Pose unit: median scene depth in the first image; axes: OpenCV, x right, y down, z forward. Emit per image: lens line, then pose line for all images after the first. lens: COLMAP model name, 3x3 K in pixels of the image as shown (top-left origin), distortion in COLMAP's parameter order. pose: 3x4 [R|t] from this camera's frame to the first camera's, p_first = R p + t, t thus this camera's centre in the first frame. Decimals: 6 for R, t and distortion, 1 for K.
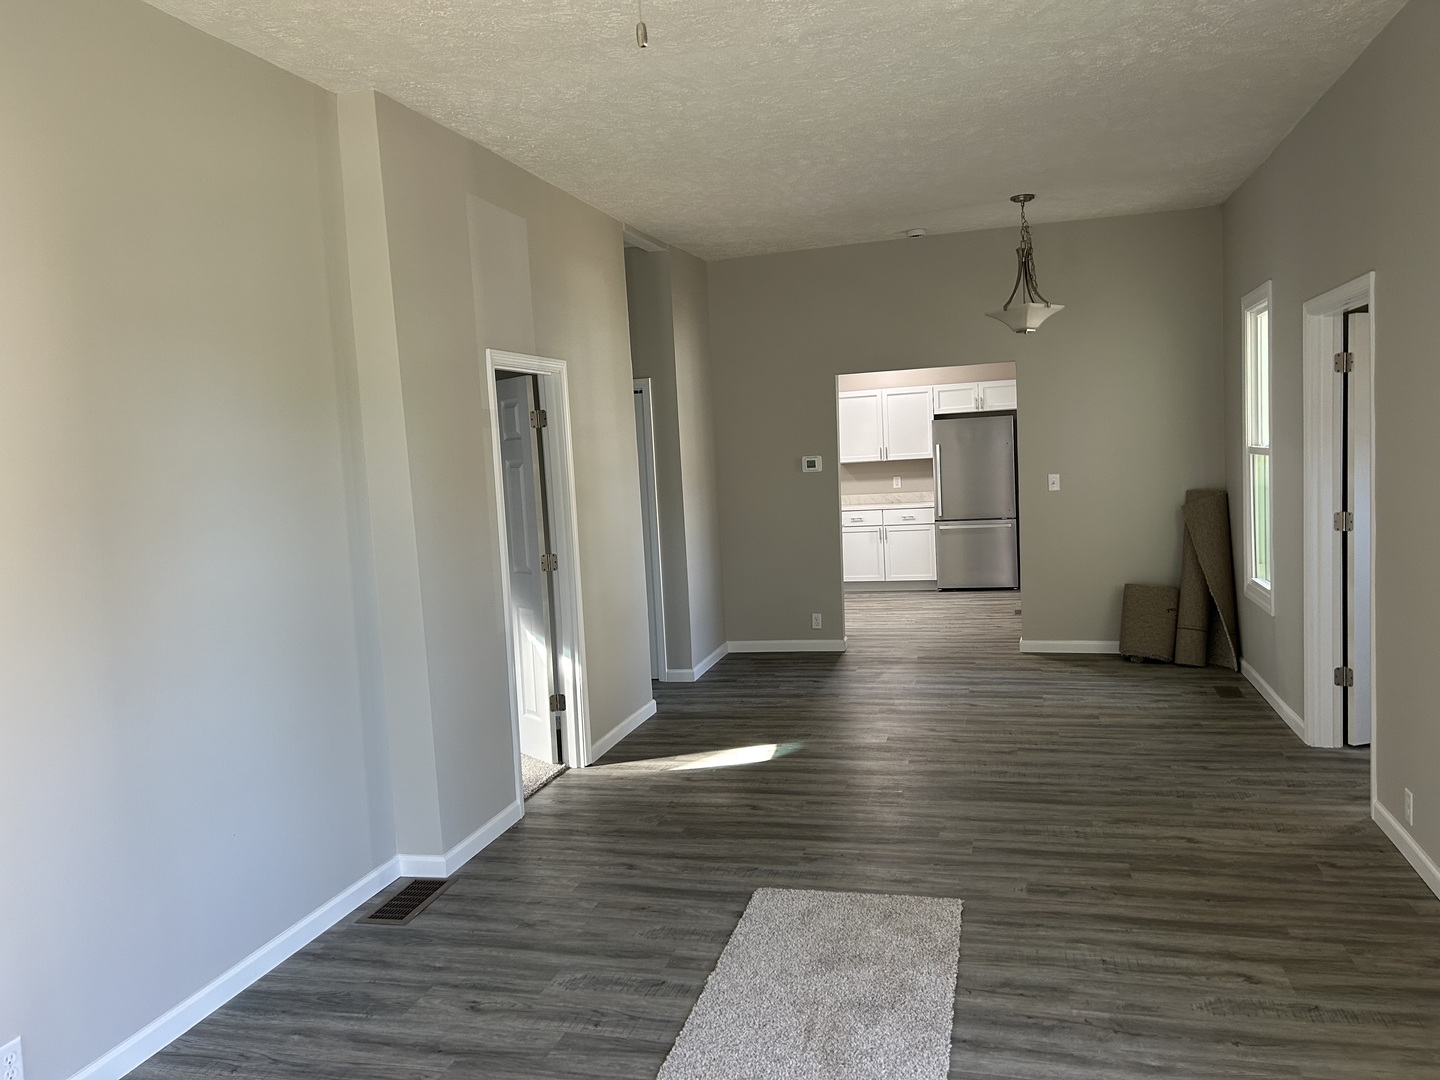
lens RADIAL K [[1068.3, 0, 719.3], [0, 1068.3, 544.7], [0, 0, 1]] dist [0.065578, -0.072964]
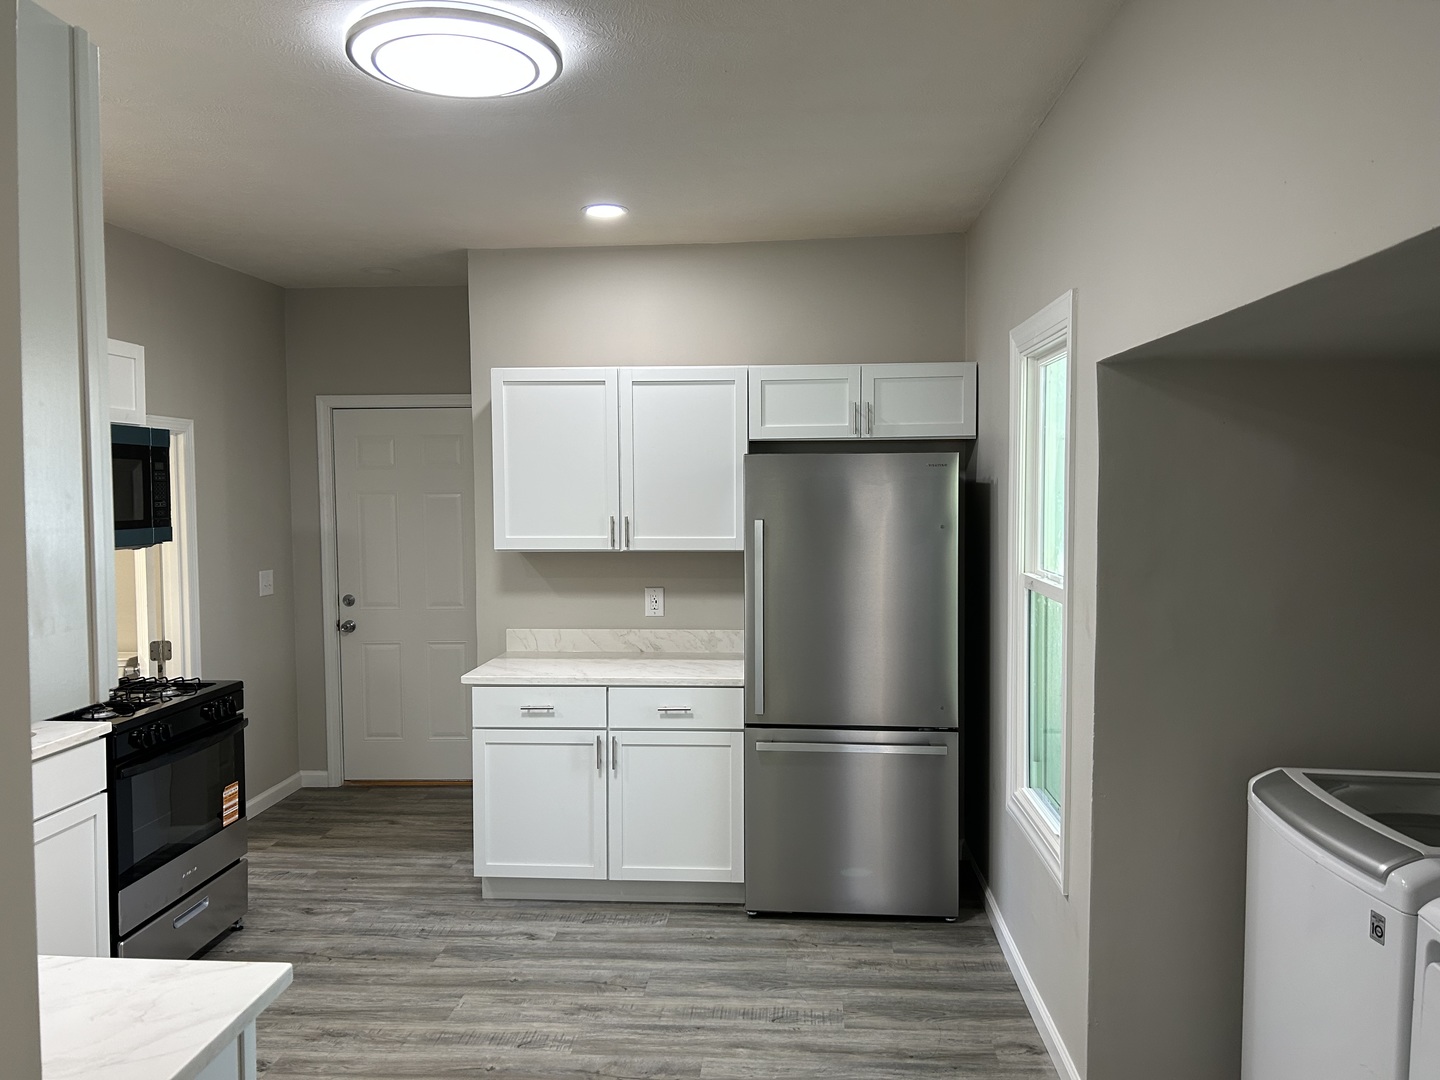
lens RADIAL K [[1068.3, 0, 727.7], [0, 1068.3, 541.5], [0, 0, 1]] dist [0.065578, -0.072964]
pose [[0.980754, 0.038735, 0.191367, 0.120462], [-0.031154, 0.998612, -0.042469, -0.068229], [-0.192746, 0.035690, 0.980599, 0.626174]]
